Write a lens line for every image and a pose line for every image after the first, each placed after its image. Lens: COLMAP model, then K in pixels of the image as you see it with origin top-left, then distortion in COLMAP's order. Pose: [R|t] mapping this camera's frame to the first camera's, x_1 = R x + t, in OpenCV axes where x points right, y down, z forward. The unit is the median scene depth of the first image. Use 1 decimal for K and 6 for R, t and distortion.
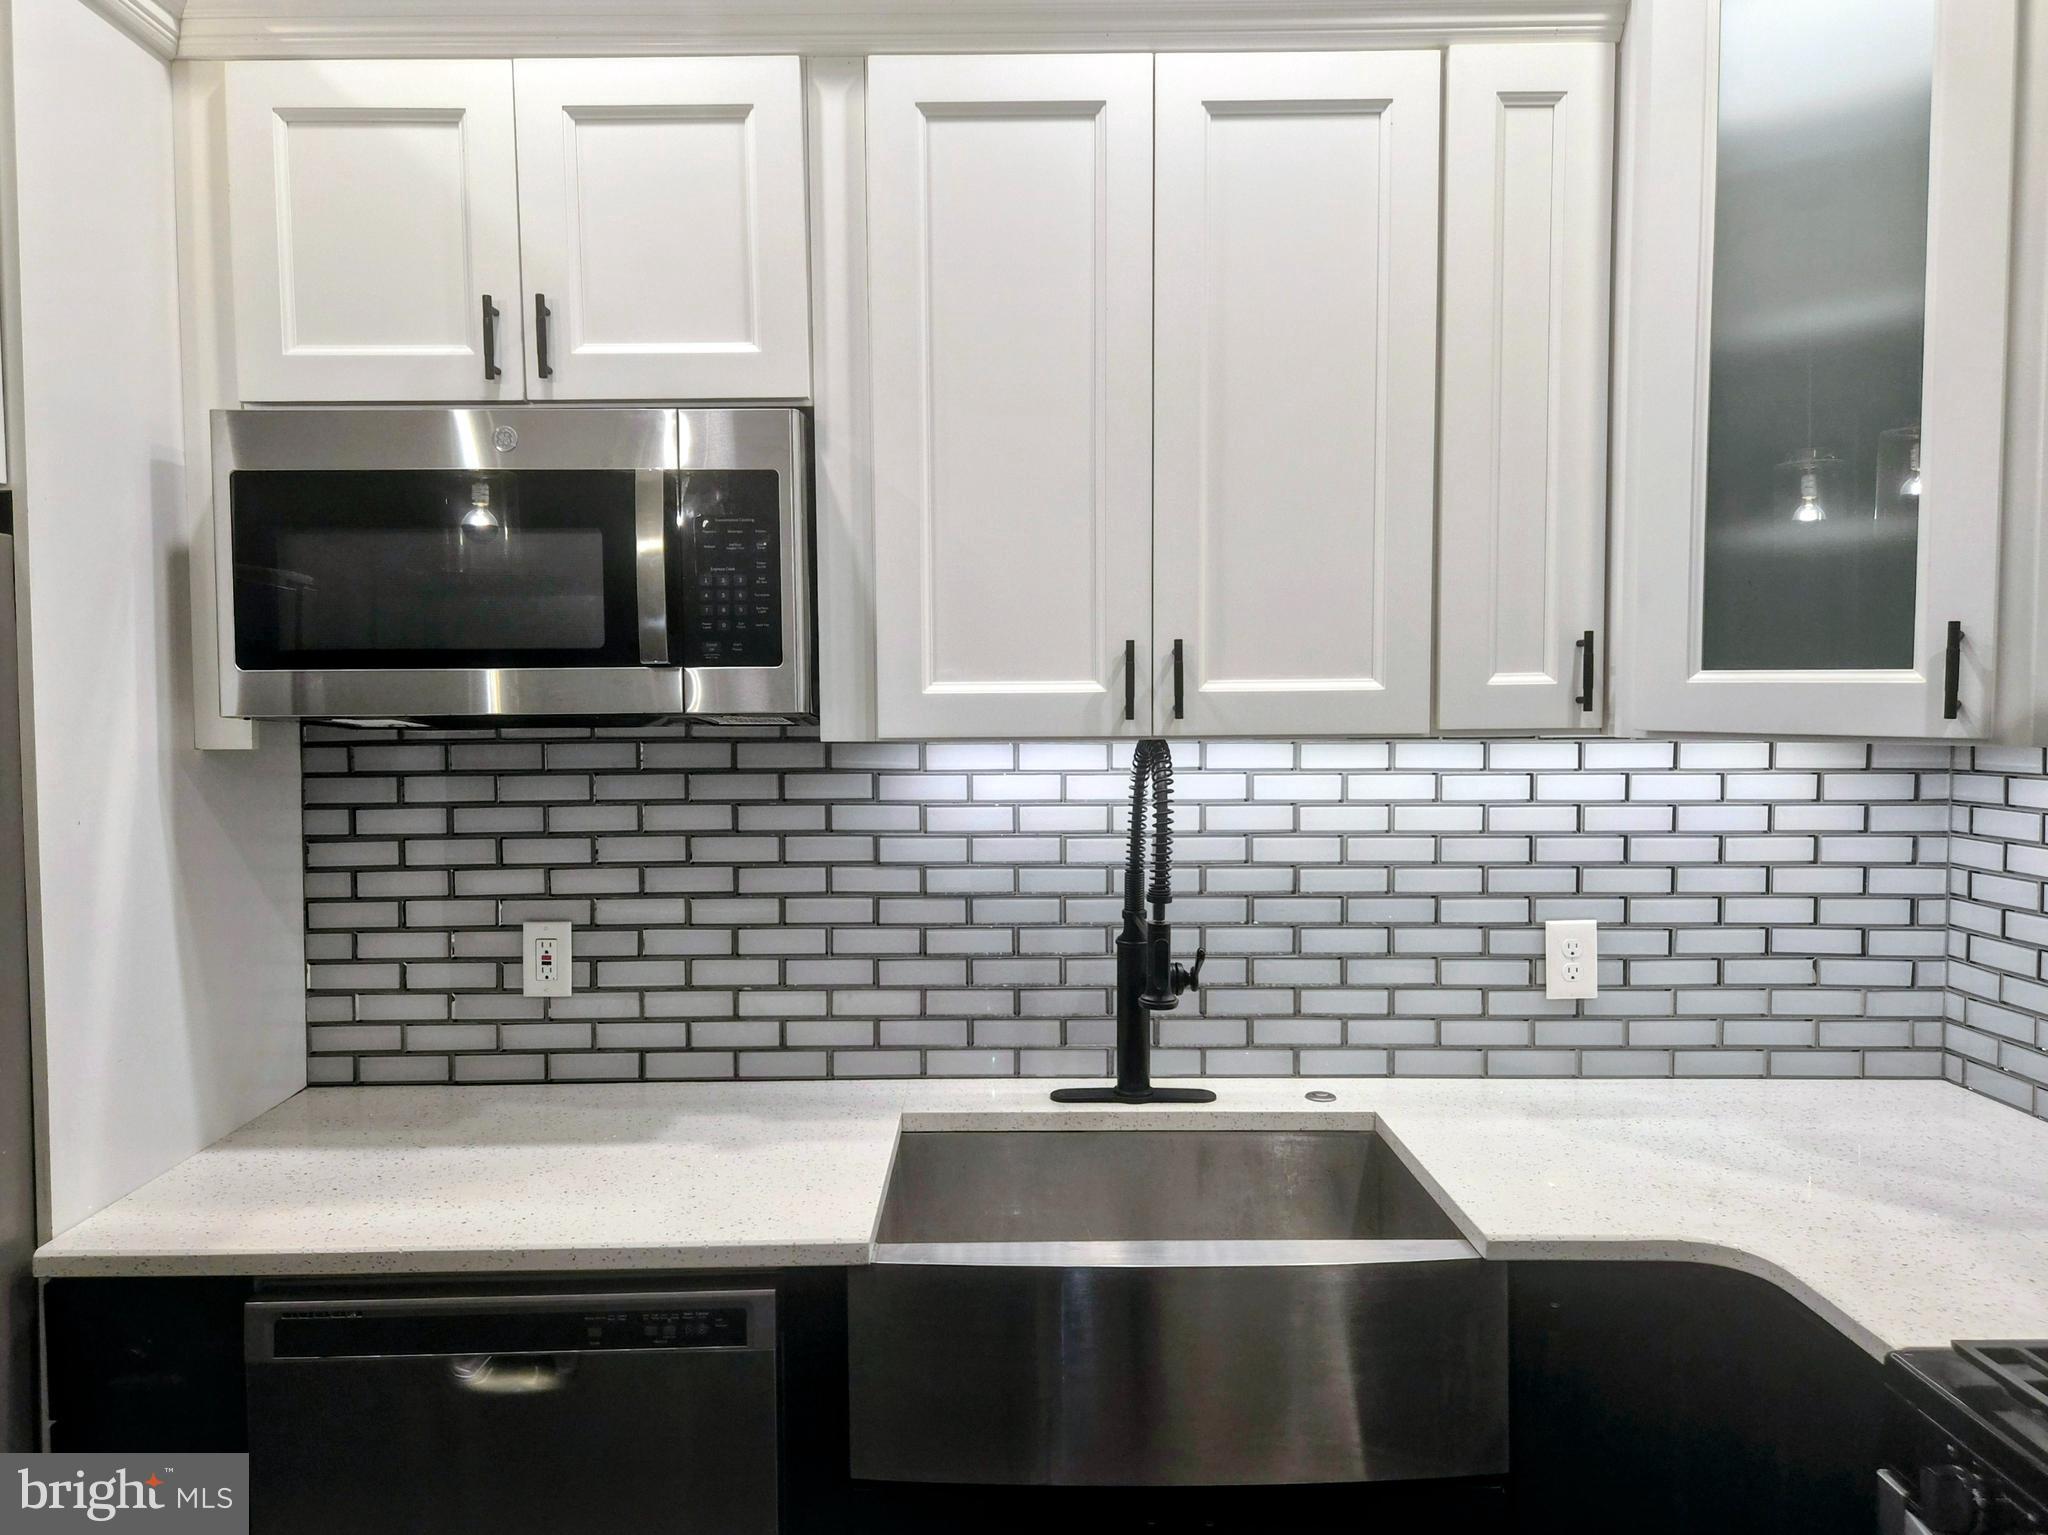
lens RADIAL K [[1380.4, 0, 1000.9], [0, 1380.4, 754.1], [0, 0, 1]] dist [0.066969, -0.063412]
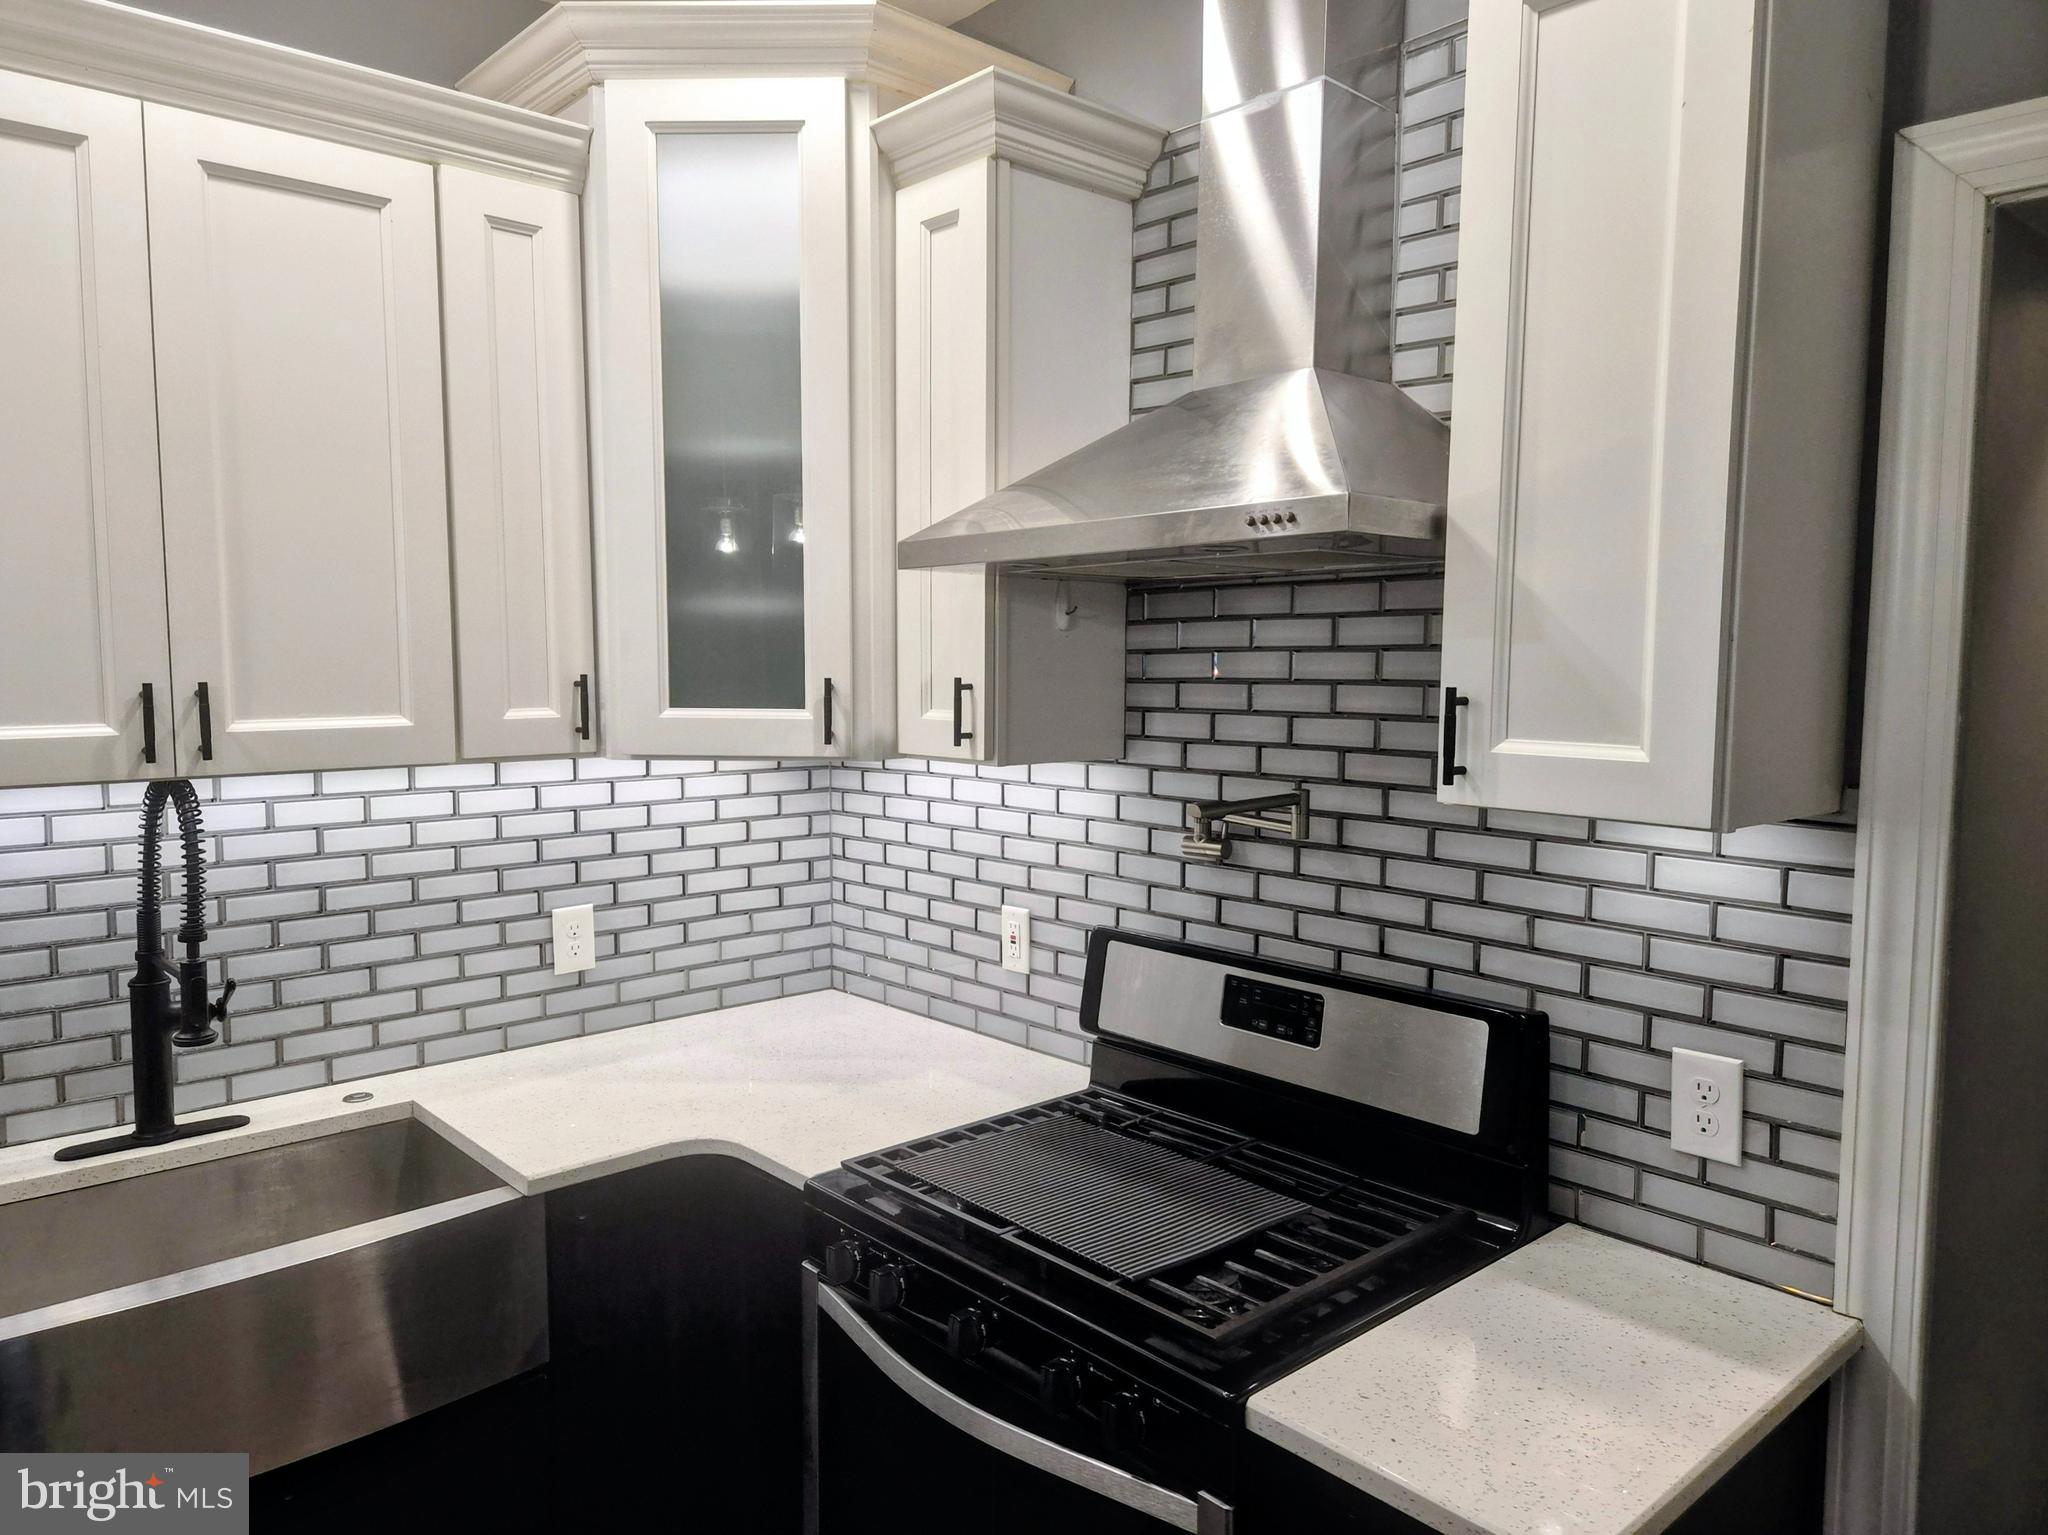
lens RADIAL K [[1379.6, 0, 1010.7], [0, 1379.6, 763.7], [0, 0, 1]] dist [0.064594, -0.063140]
pose [[0.748706, -0.046449, 0.661273, -0.095831], [0.028591, 0.998877, 0.037791, -0.039163], [-0.662286, -0.009389, 0.749193, -0.146558]]
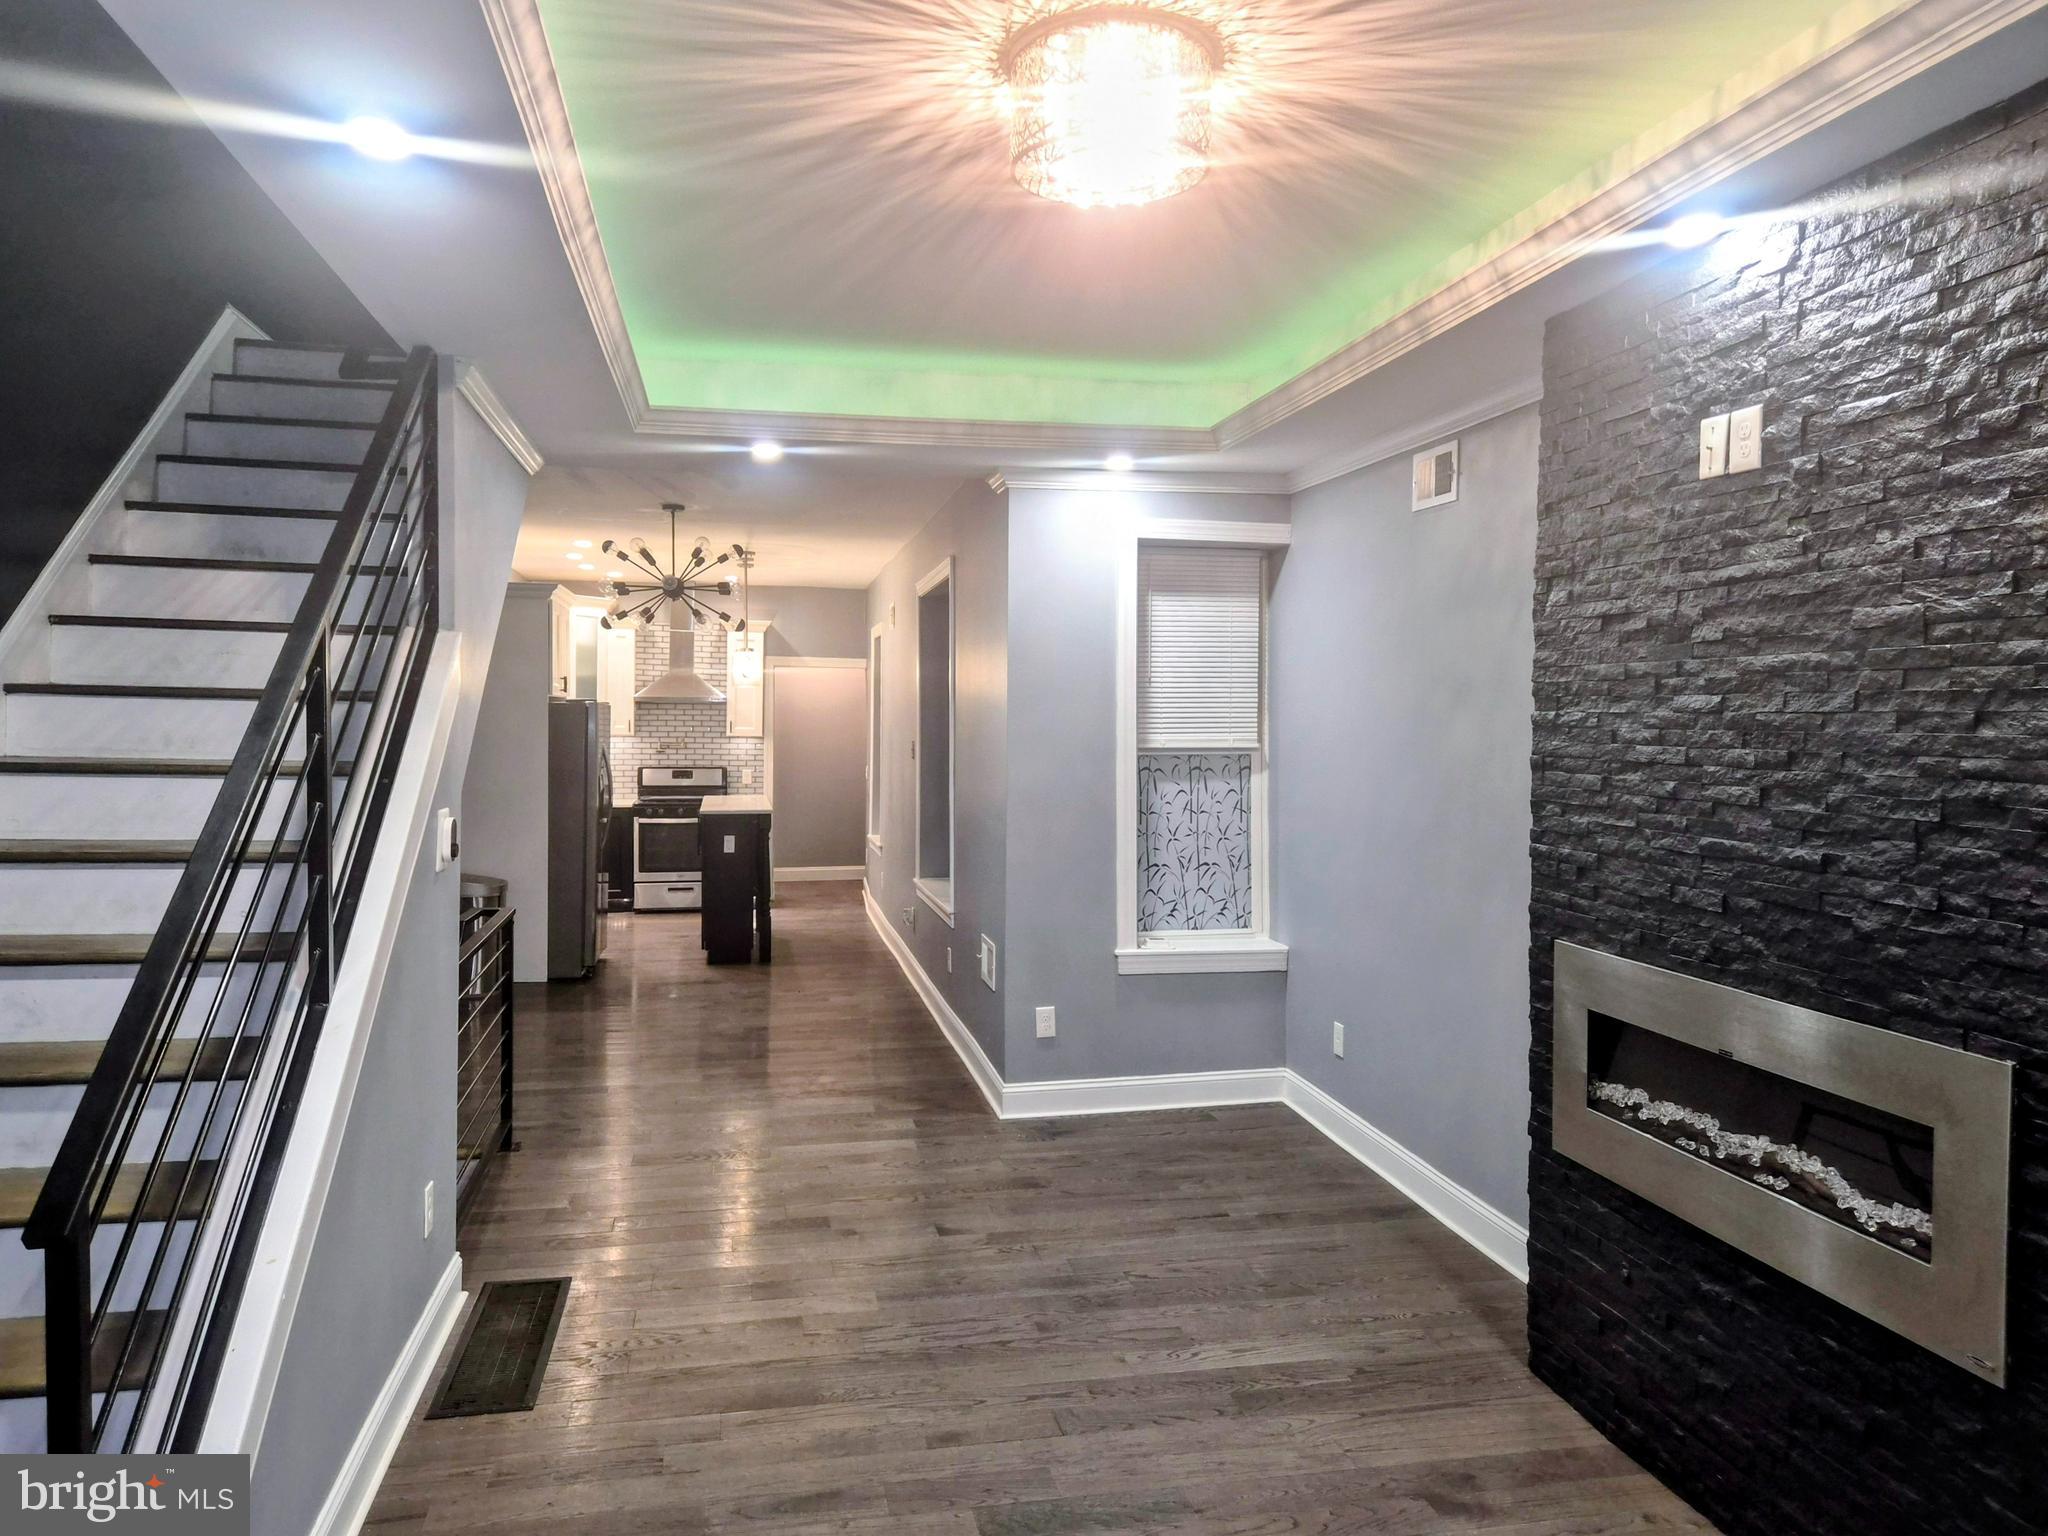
lens RADIAL K [[1409.2, 0, 1045.3], [0, 1409.2, 721.0], [0, 0, 1]] dist [0.066843, -0.055274]
pose [[-0.219088, -0.002626, 0.975702, -5.379666], [0.040937, 0.999091, 0.011881, -0.060636], [-0.974846, 0.042545, -0.218782, 0.247881]]
